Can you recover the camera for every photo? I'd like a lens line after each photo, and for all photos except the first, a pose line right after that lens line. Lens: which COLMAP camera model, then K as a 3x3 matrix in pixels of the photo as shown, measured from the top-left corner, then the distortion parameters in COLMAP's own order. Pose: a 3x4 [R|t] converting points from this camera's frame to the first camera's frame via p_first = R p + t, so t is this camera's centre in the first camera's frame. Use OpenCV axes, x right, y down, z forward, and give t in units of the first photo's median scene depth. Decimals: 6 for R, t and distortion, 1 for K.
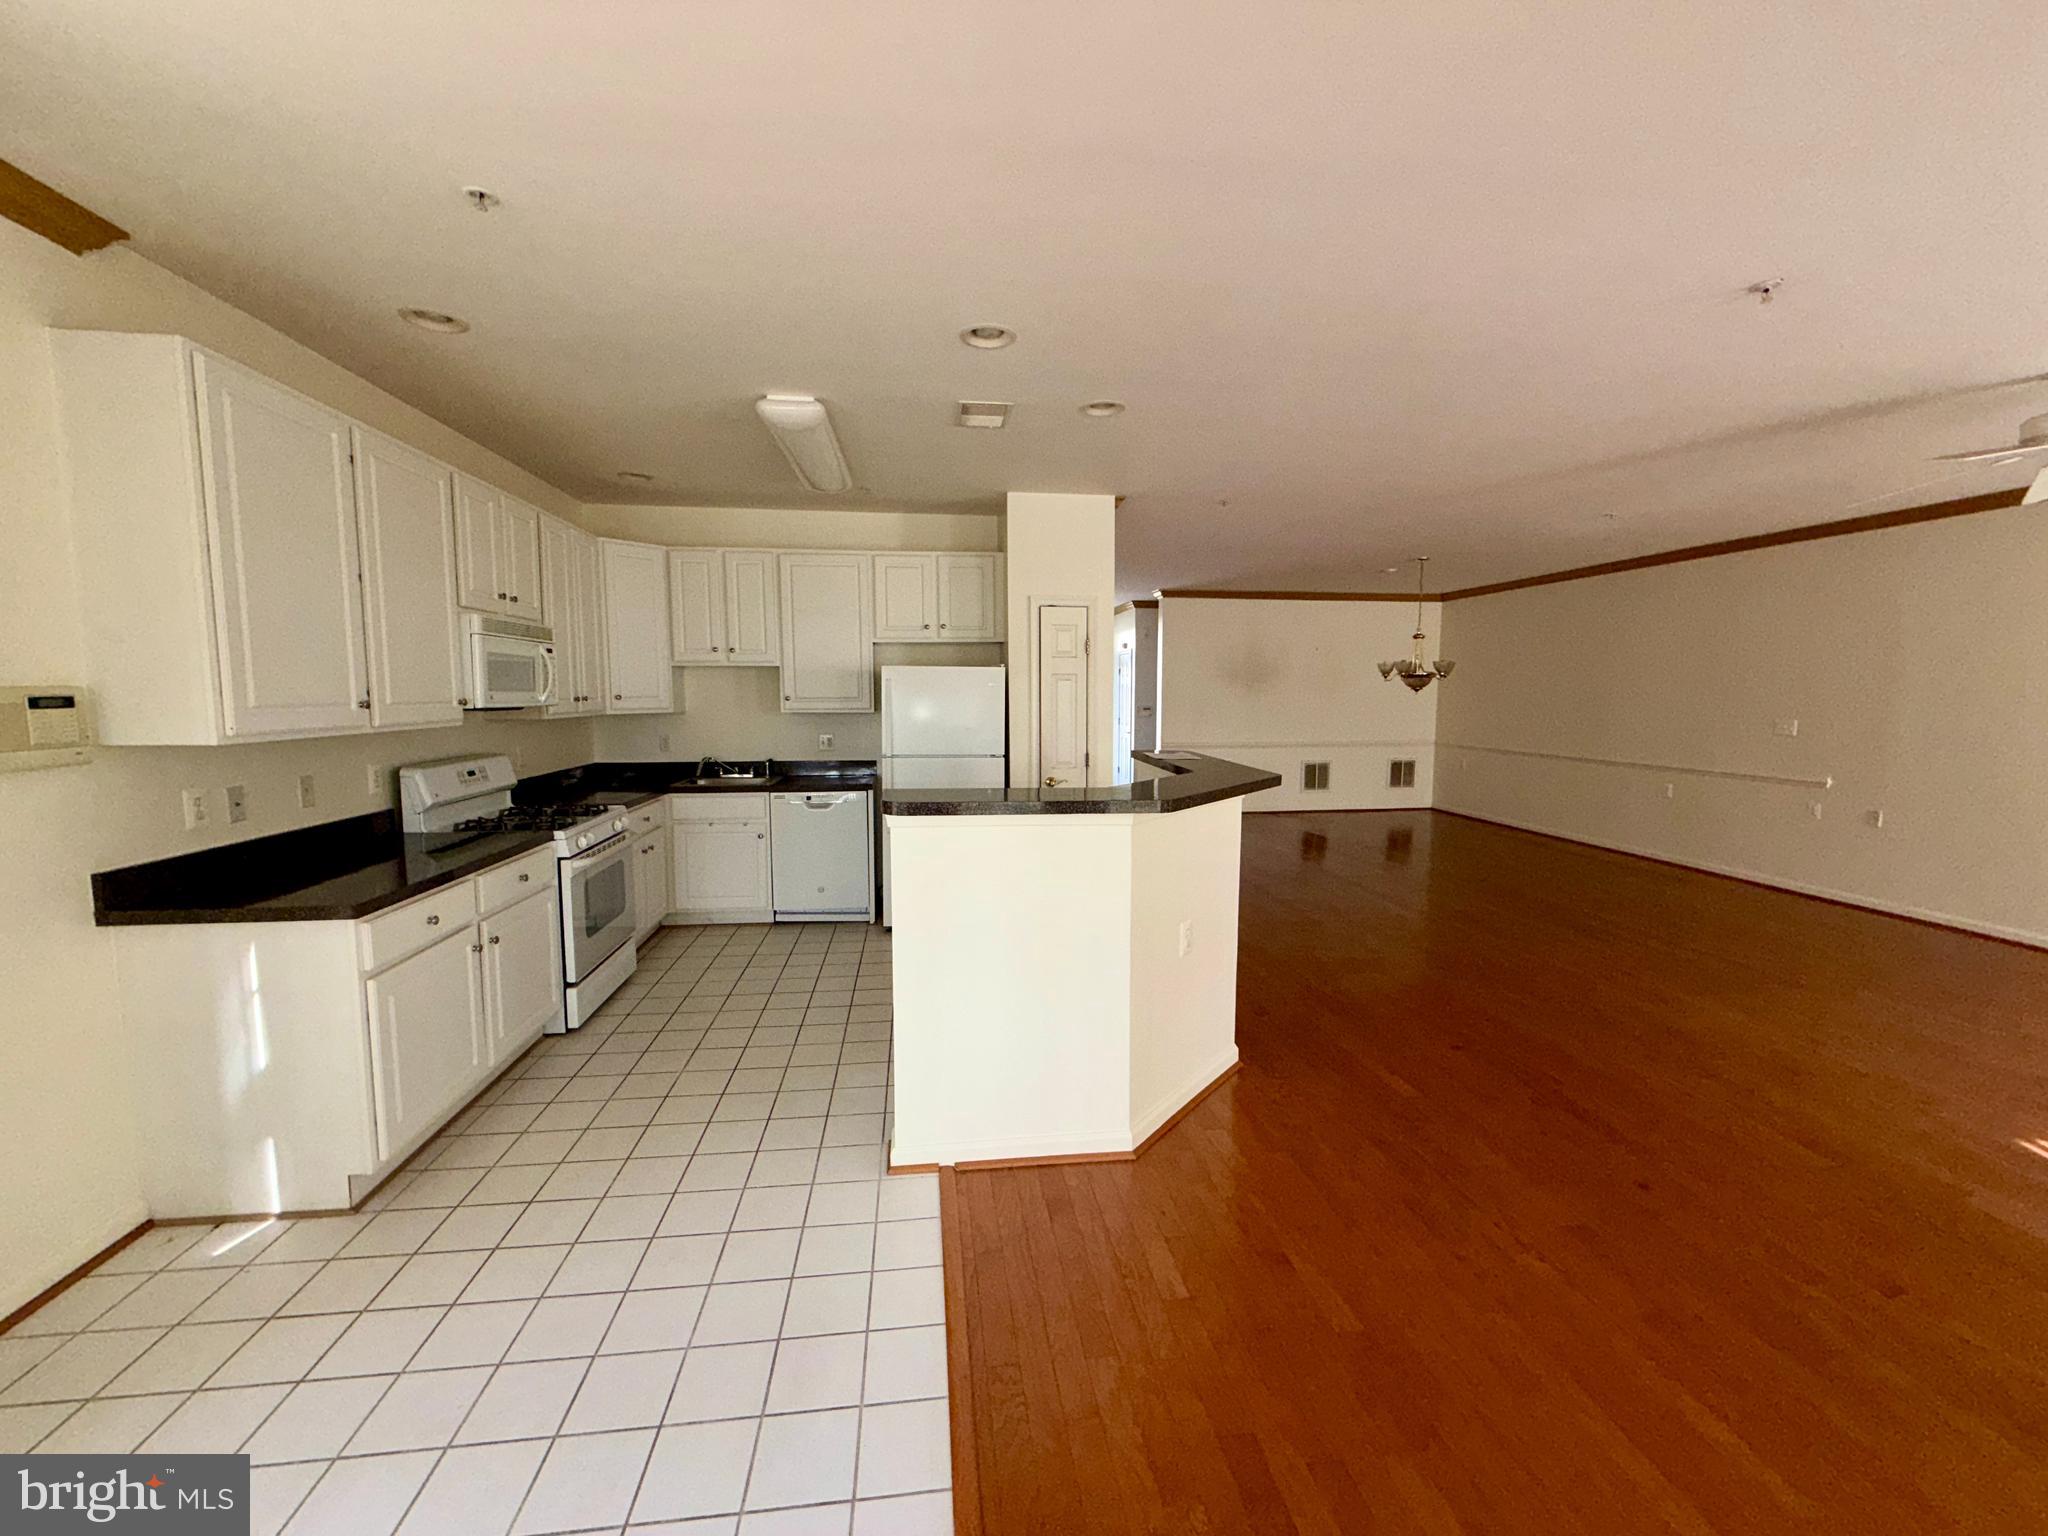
lens RADIAL K [[818.3, 0, 1018.1], [0, 818.3, 766.5], [0, 0, 1]] dist [0.002516, 0.000350]
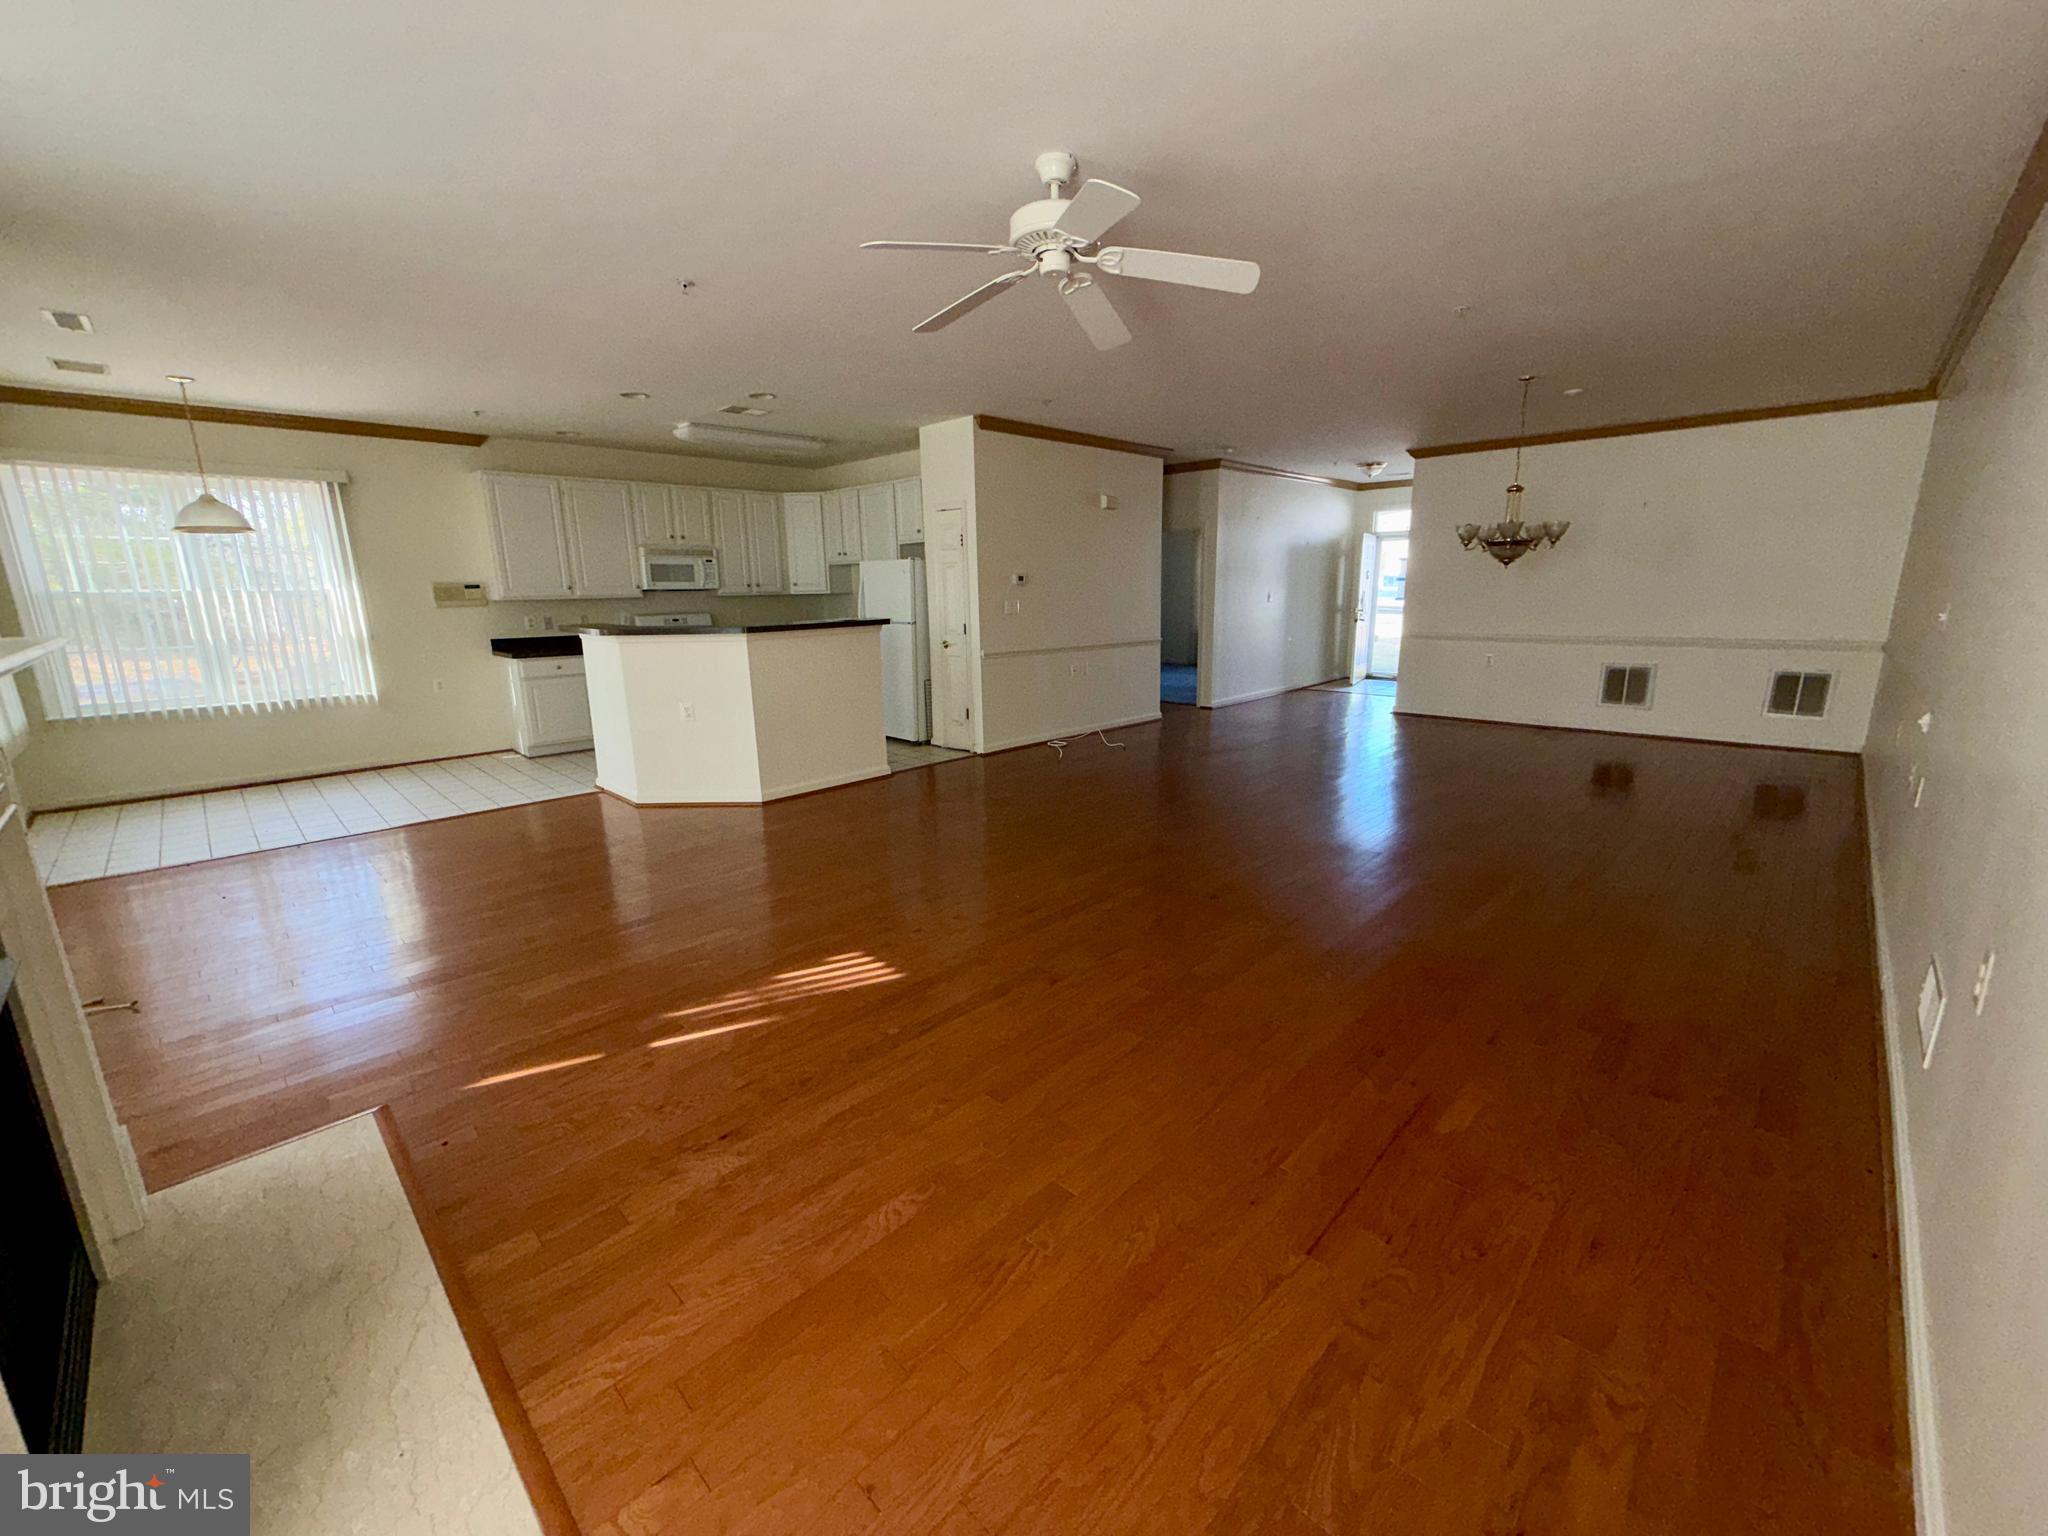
lens RADIAL K [[818.3, 0, 1018.1], [0, 818.3, 766.5], [0, 0, 1]] dist [0.002516, 0.000350]
pose [[0.618302, 0.159181, -0.769652, 1.177817], [-0.056834, 0.985767, 0.158220, -0.003266], [0.783883, -0.054085, 0.618548, 0.243456]]
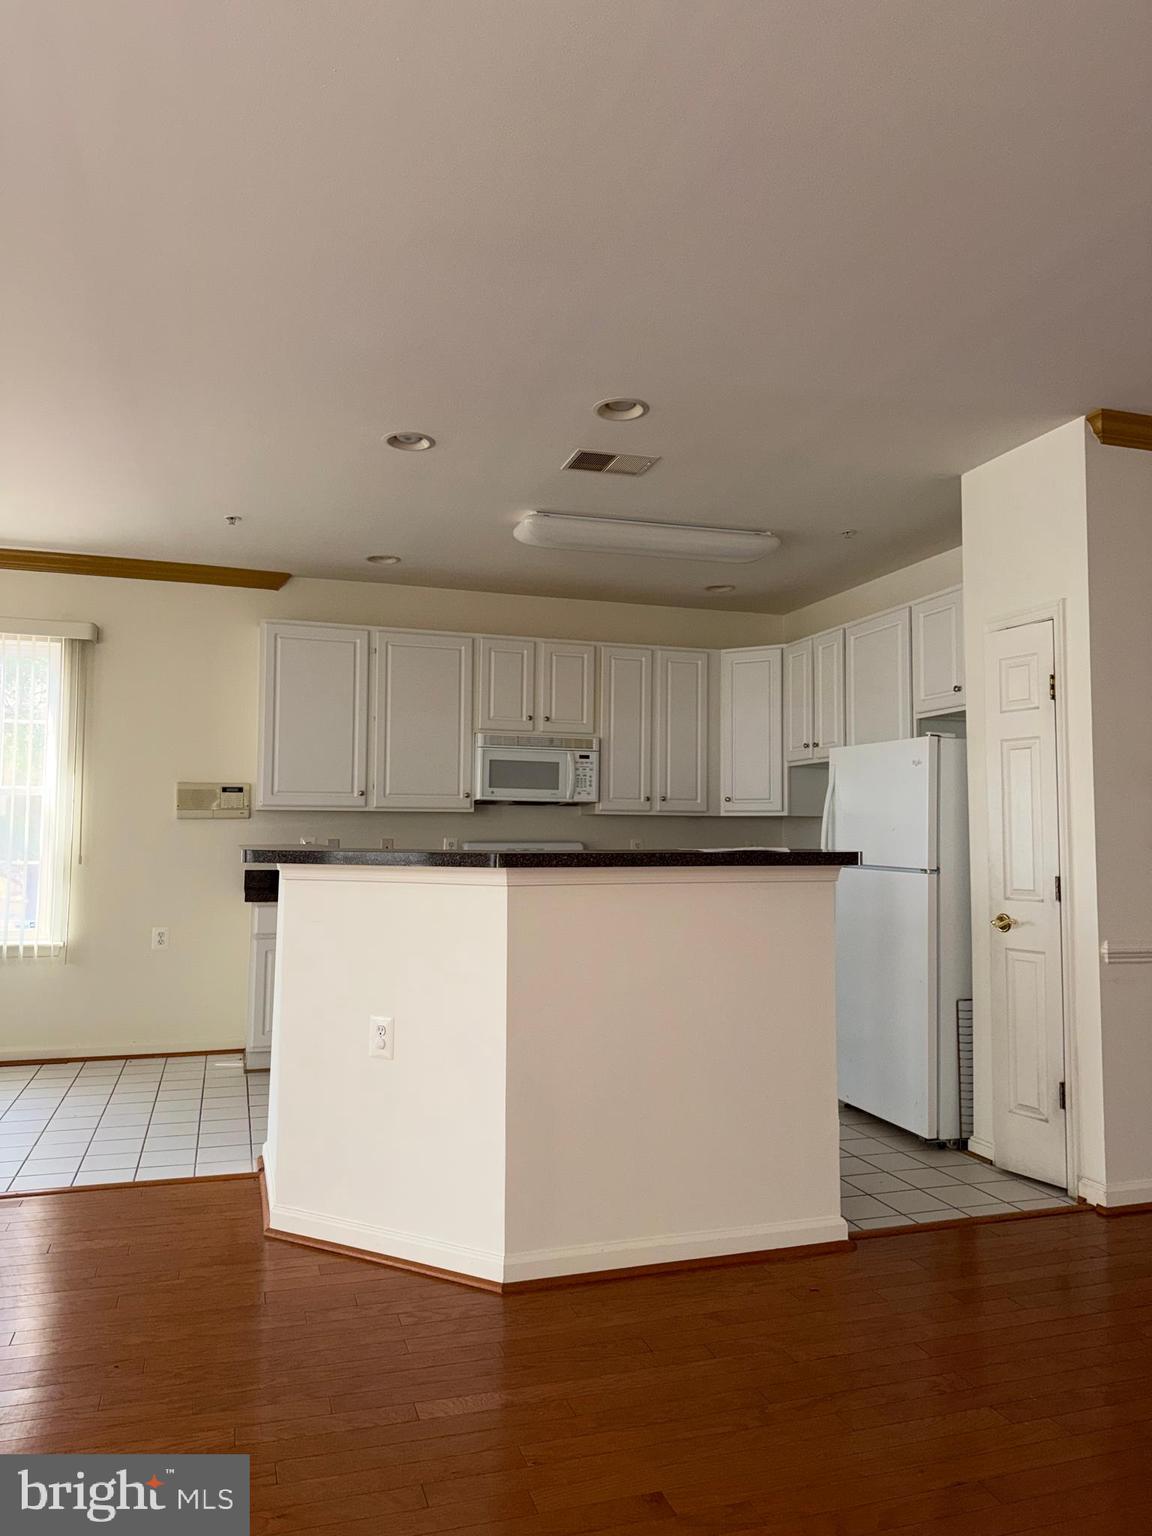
lens RADIAL K [[1070.2, 0, 570.6], [0, 1070.2, 771.2], [0, 0, 1]] dist [0.154641, -0.258237]
pose [[0.181451, -0.056698, -0.981764, 0.753093], [-0.099953, 0.992103, -0.075769, 0.001699], [0.978307, 0.111878, 0.174351, 0.538490]]
